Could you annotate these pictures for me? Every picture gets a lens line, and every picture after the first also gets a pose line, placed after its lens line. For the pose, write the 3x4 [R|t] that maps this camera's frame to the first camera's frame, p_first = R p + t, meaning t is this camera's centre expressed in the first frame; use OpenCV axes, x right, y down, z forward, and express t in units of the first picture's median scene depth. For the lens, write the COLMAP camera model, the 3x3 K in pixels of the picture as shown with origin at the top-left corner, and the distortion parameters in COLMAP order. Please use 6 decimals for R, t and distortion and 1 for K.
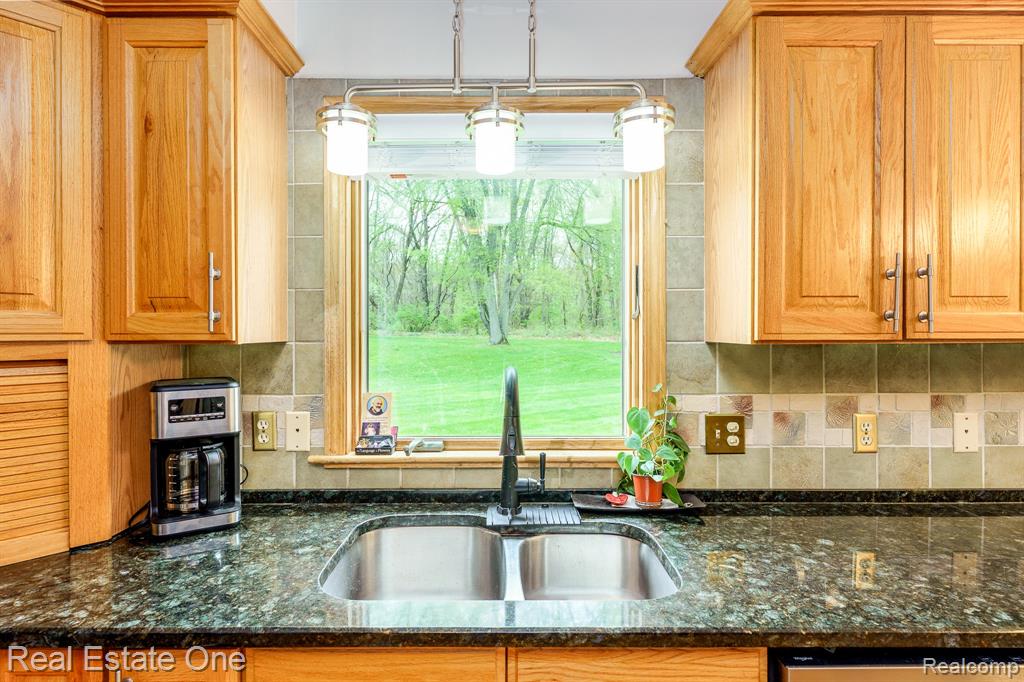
lens RADIAL K [[536.8, 0, 499.1], [0, 536.8, 334.3], [0, 0, 1]] dist [0.000850, 0.000935]
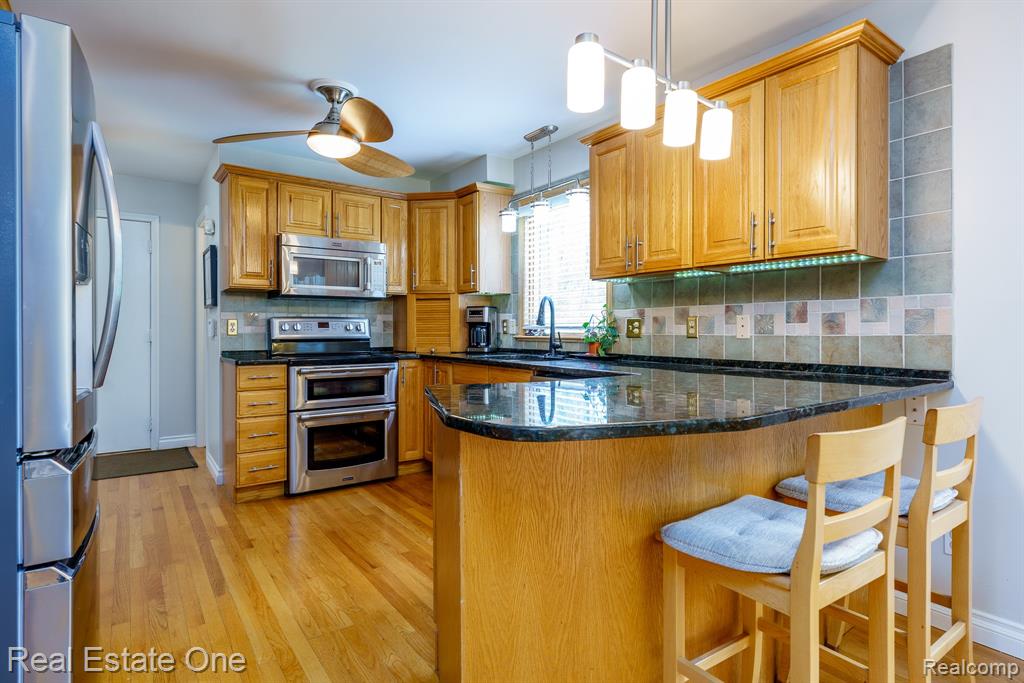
lens RADIAL K [[536.8, 0, 515.8], [0, 536.8, 336.1], [0, 0, 1]] dist [0.000850, 0.000935]
pose [[0.581839, 0.010677, -0.813234, 1.841504], [-0.003538, 0.999938, 0.010597, 0.197799], [0.813297, -0.003289, 0.581840, -0.568690]]
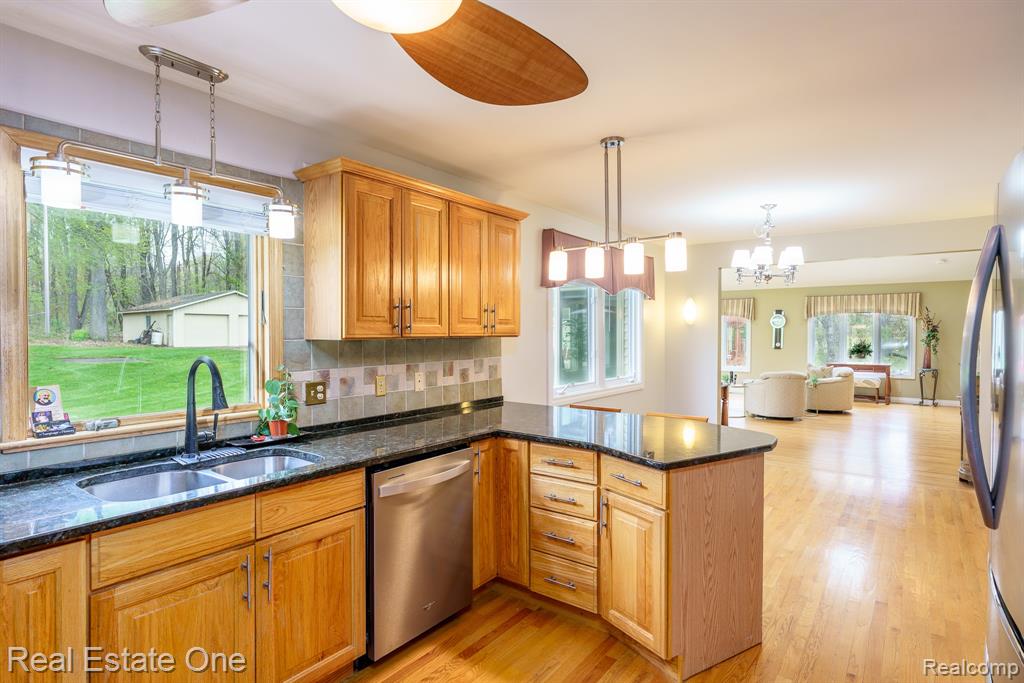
lens RADIAL K [[536.8, 0, 515.3], [0, 536.8, 339.1], [0, 0, 1]] dist [0.000850, 0.000935]
pose [[0.594347, -0.009532, 0.804152, -0.582313], [0.004241, 0.999953, 0.008719, 0.001104], [-0.804197, -0.001772, 0.594360, -0.535221]]
